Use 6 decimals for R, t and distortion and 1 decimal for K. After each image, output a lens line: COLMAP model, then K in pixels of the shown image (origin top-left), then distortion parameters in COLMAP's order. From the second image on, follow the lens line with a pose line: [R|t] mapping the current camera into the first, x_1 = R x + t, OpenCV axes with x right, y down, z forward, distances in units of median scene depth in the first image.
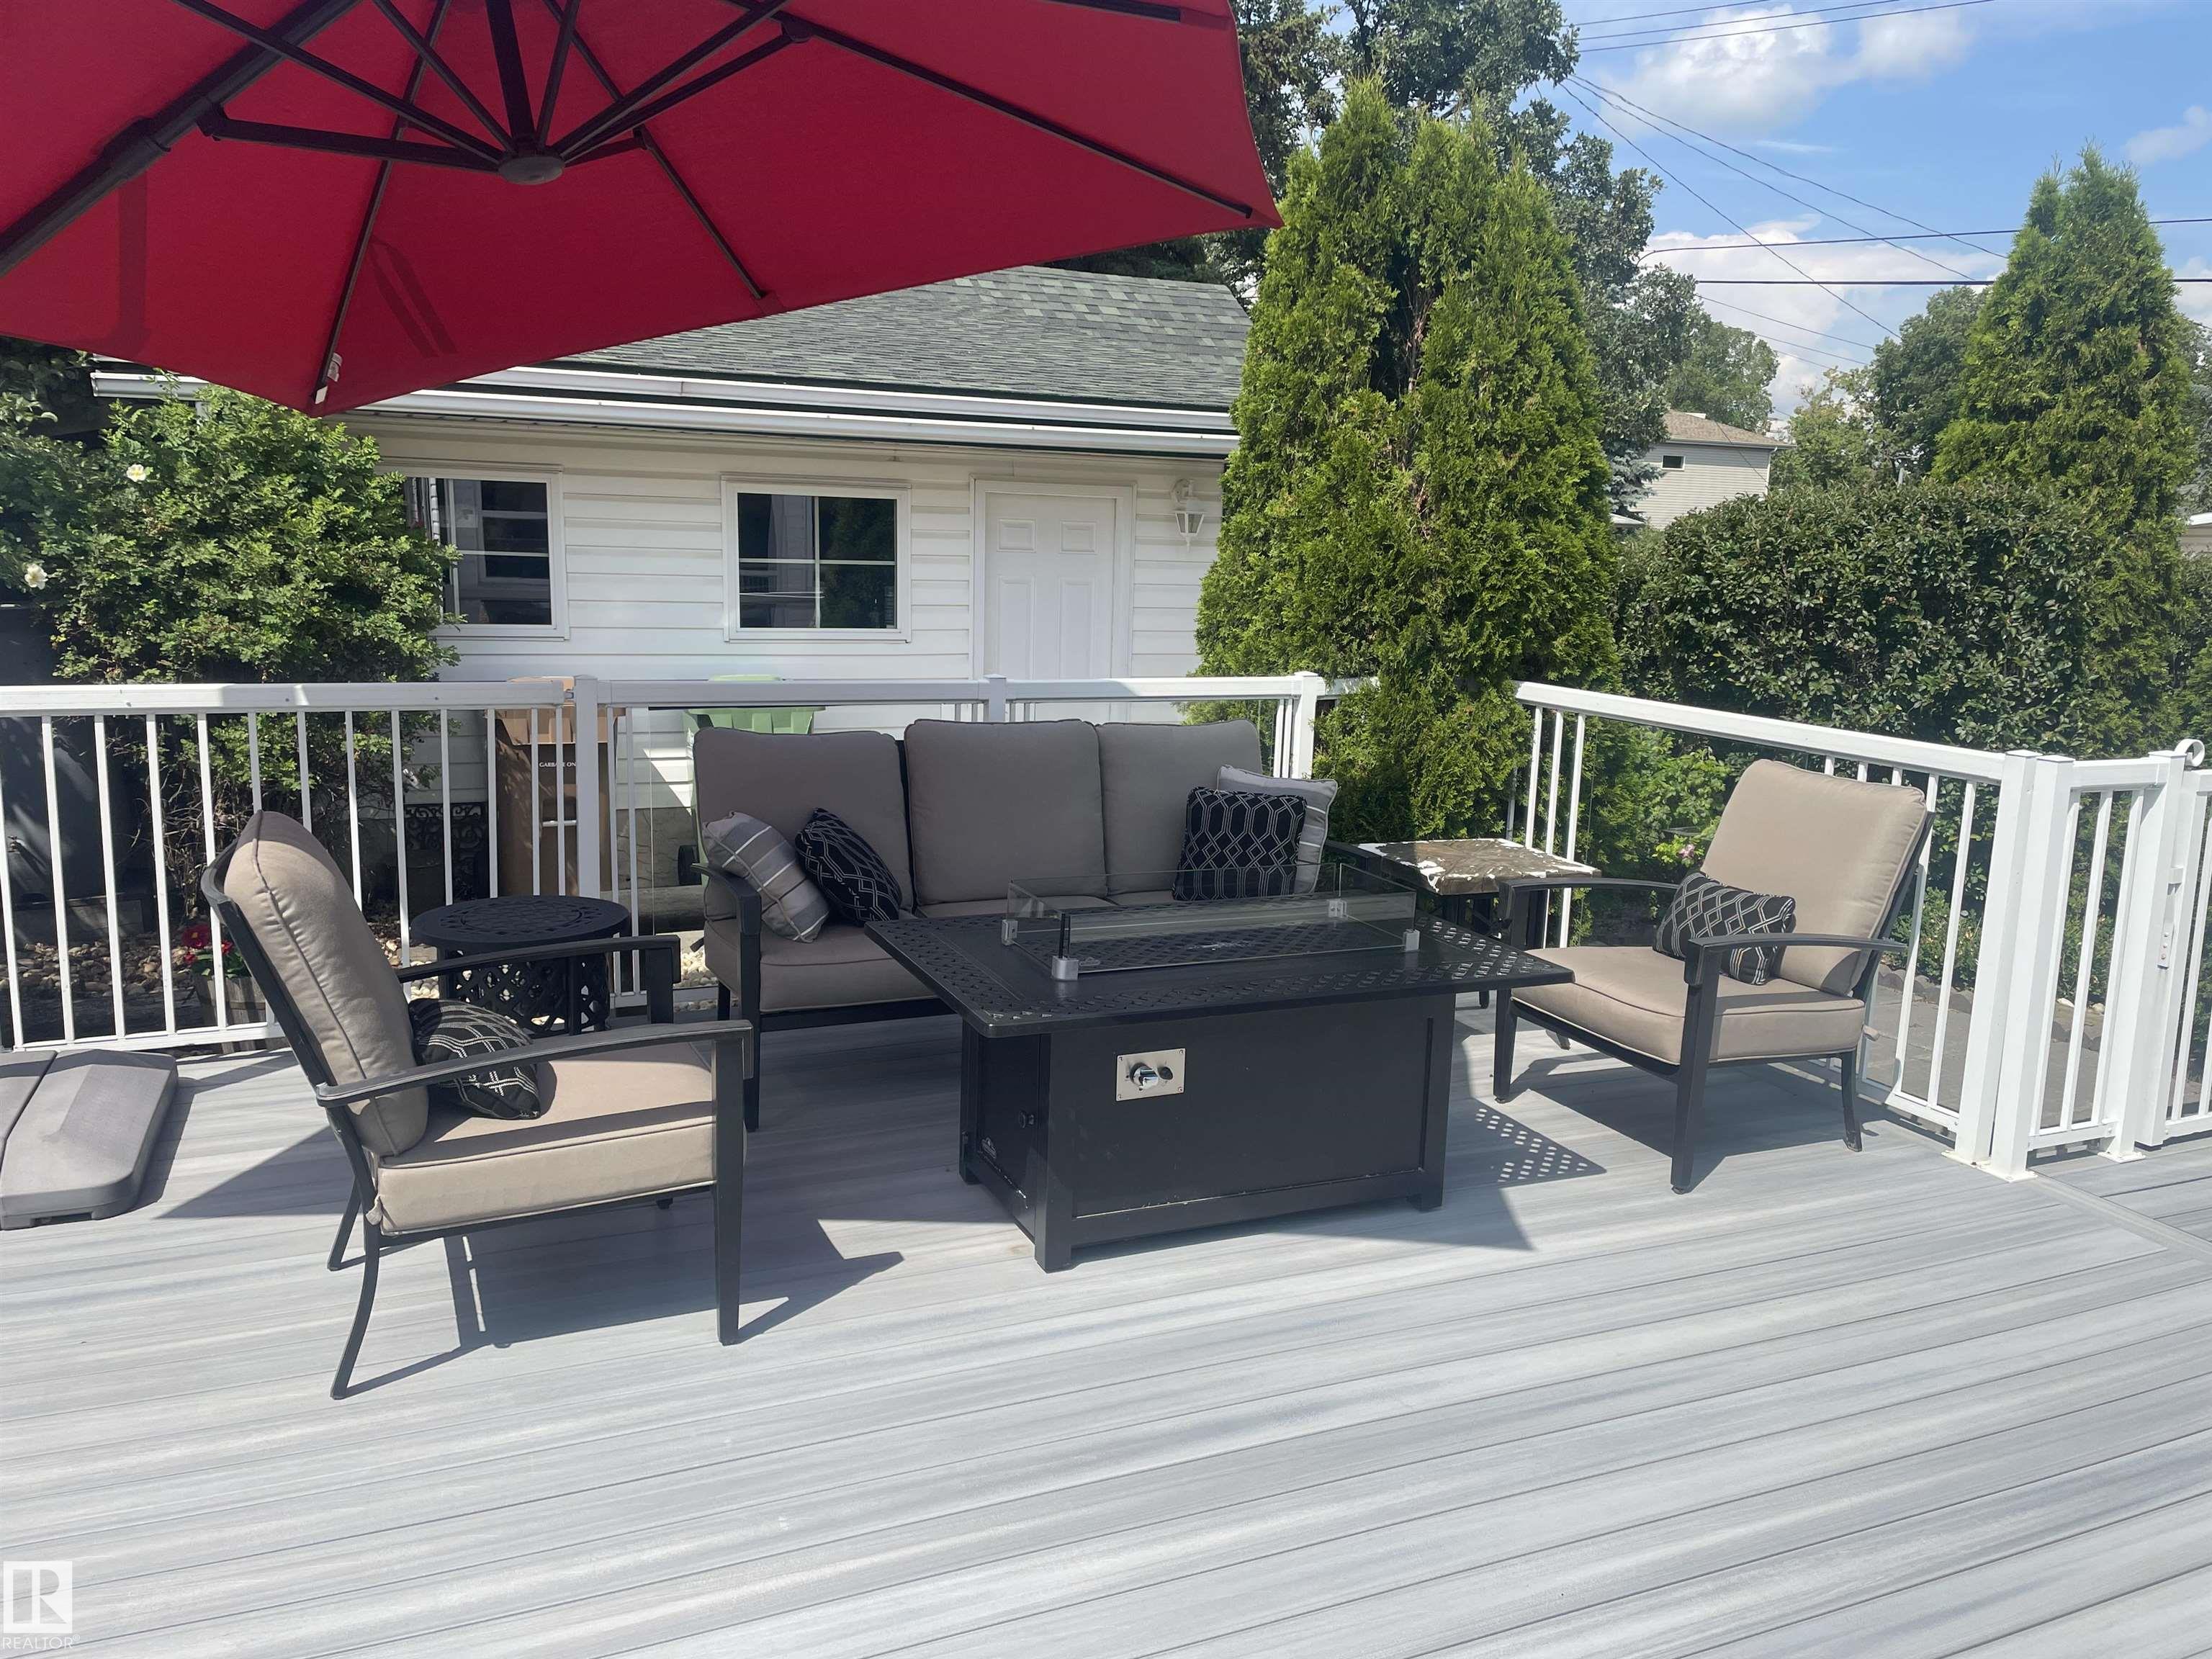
lens RADIAL K [[1678.0, 0, 1119.8], [0, 1678.0, 819.6], [0, 0, 1]] dist [0.091815, -0.126815]
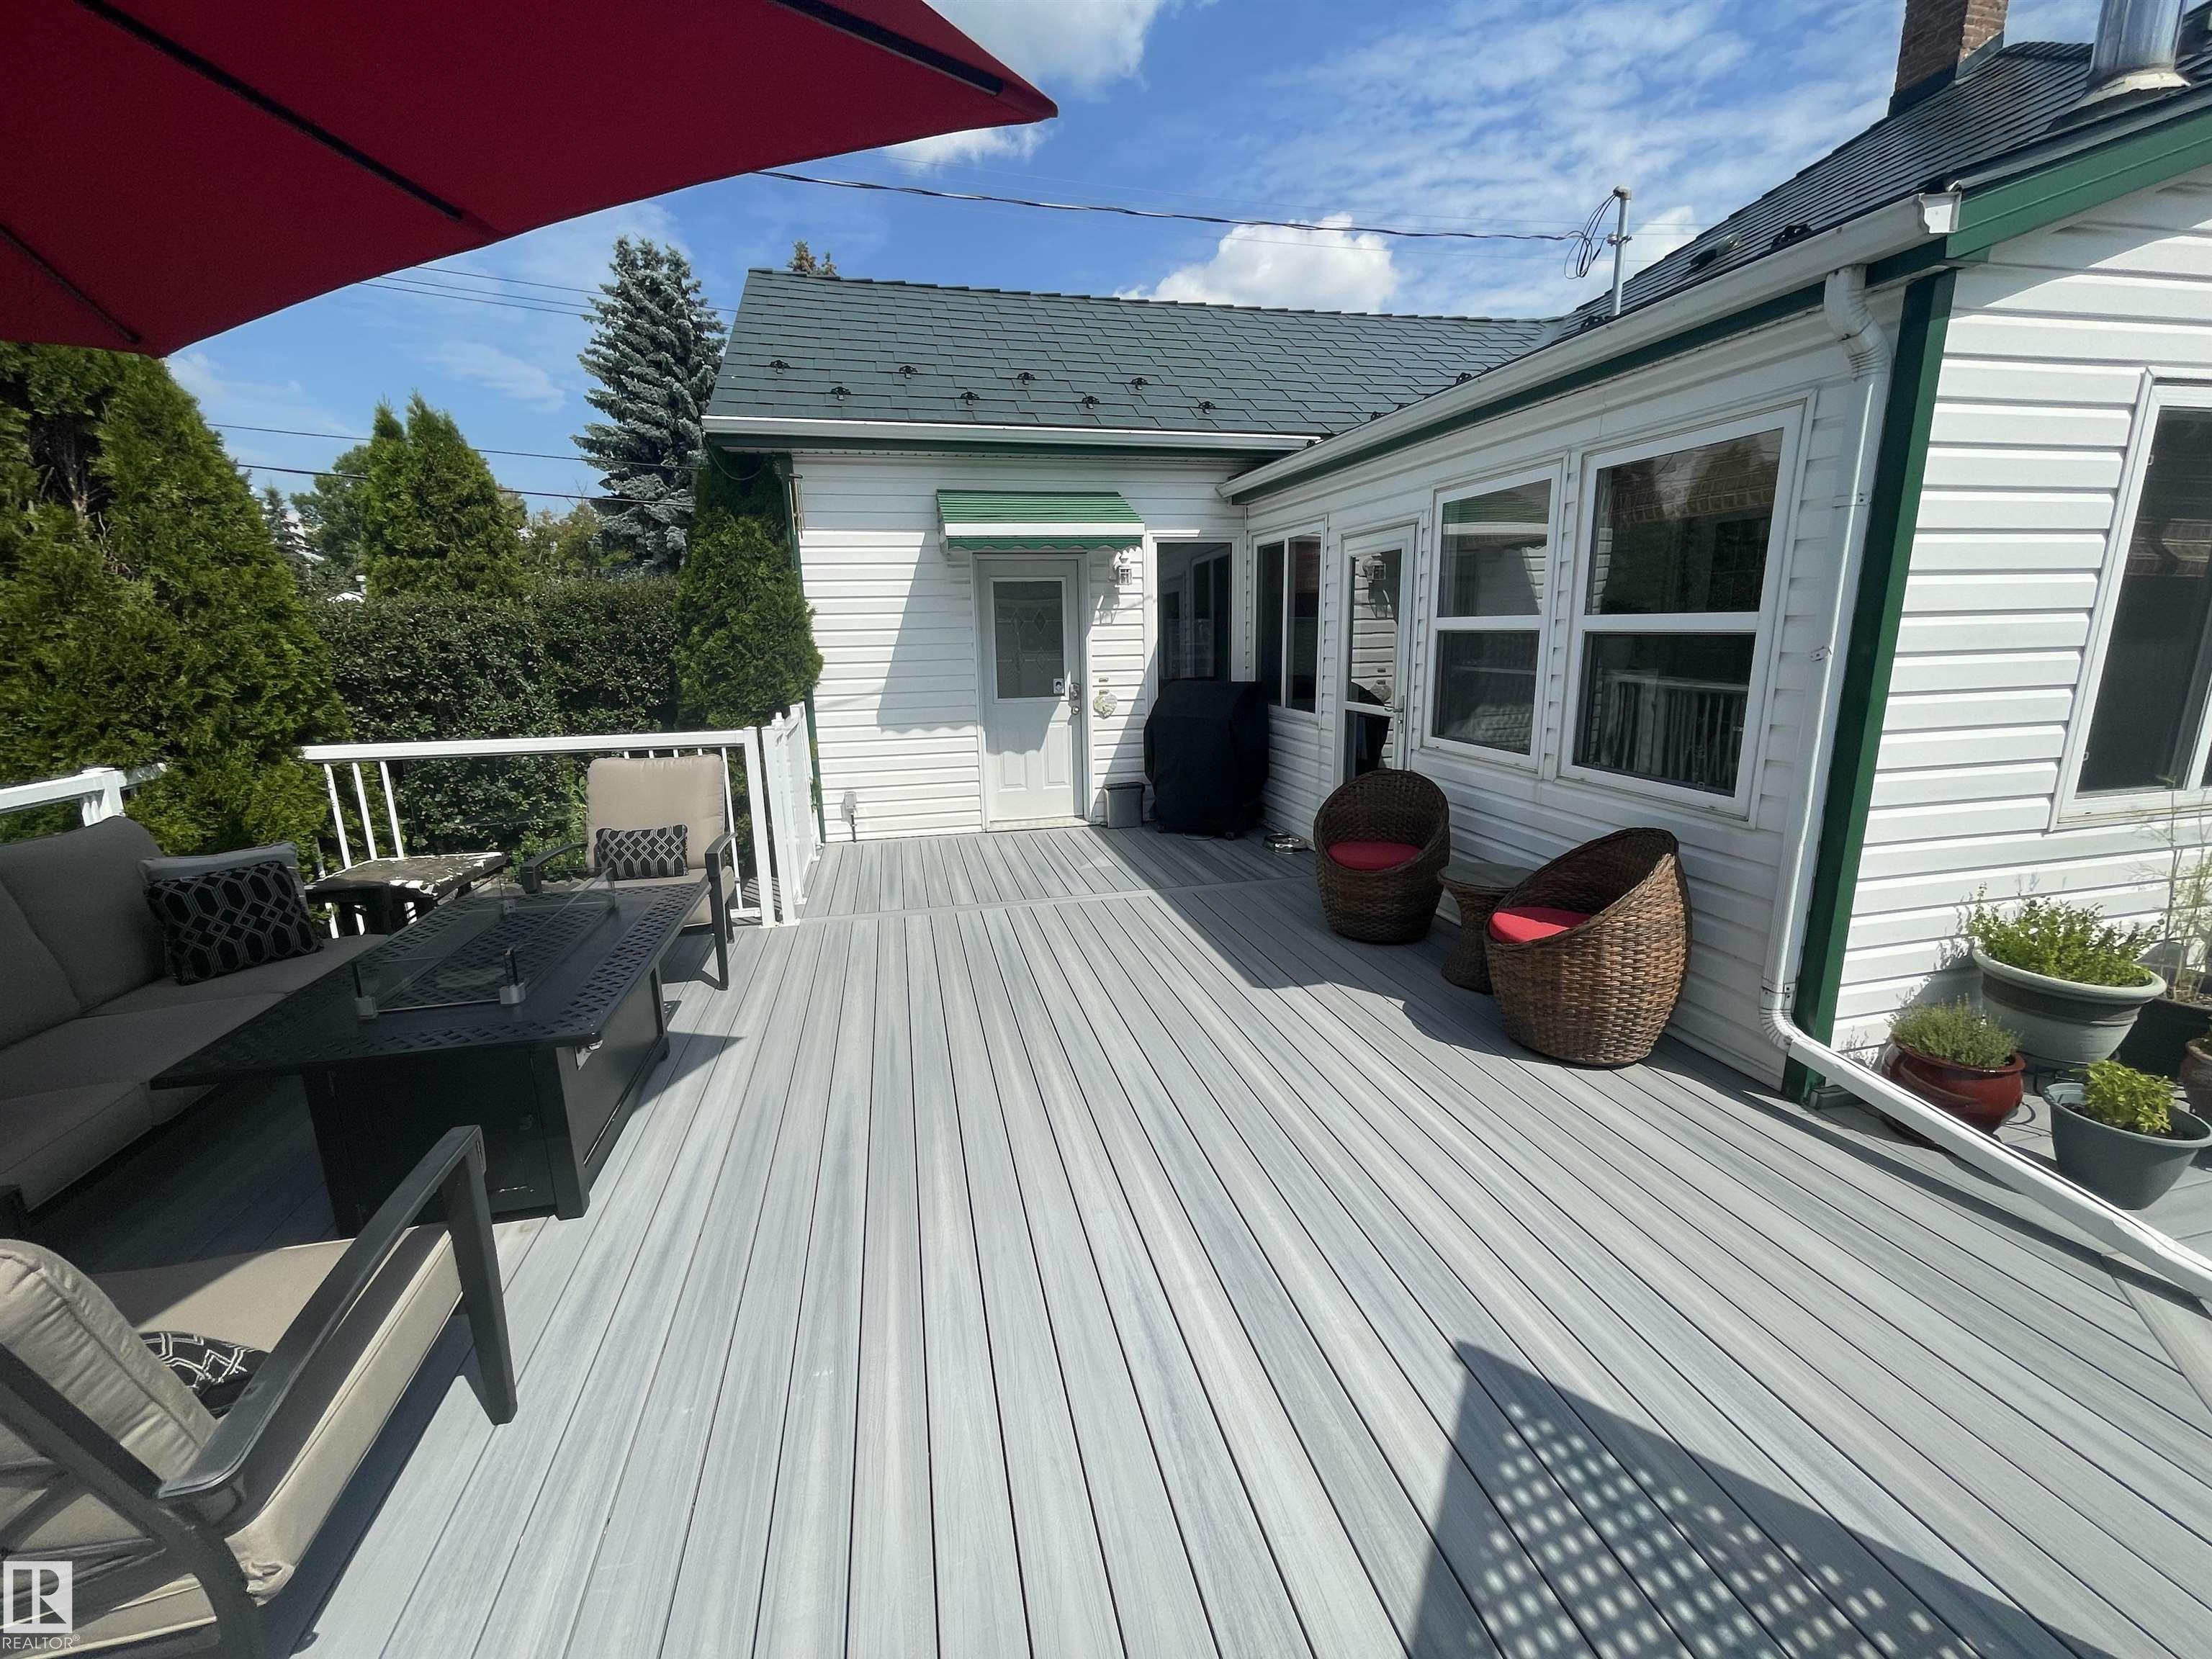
lens RADIAL K [[904.3, 0, 1106.0], [0, 904.3, 829.5], [0, 0, 1]] dist [-0.001607, -0.000038]
pose [[0.187186, -0.243900, 0.951564, -0.329711], [0.187338, 0.959771, 0.209152, -0.049982], [-0.964296, 0.139114, 0.225347, 0.250163]]
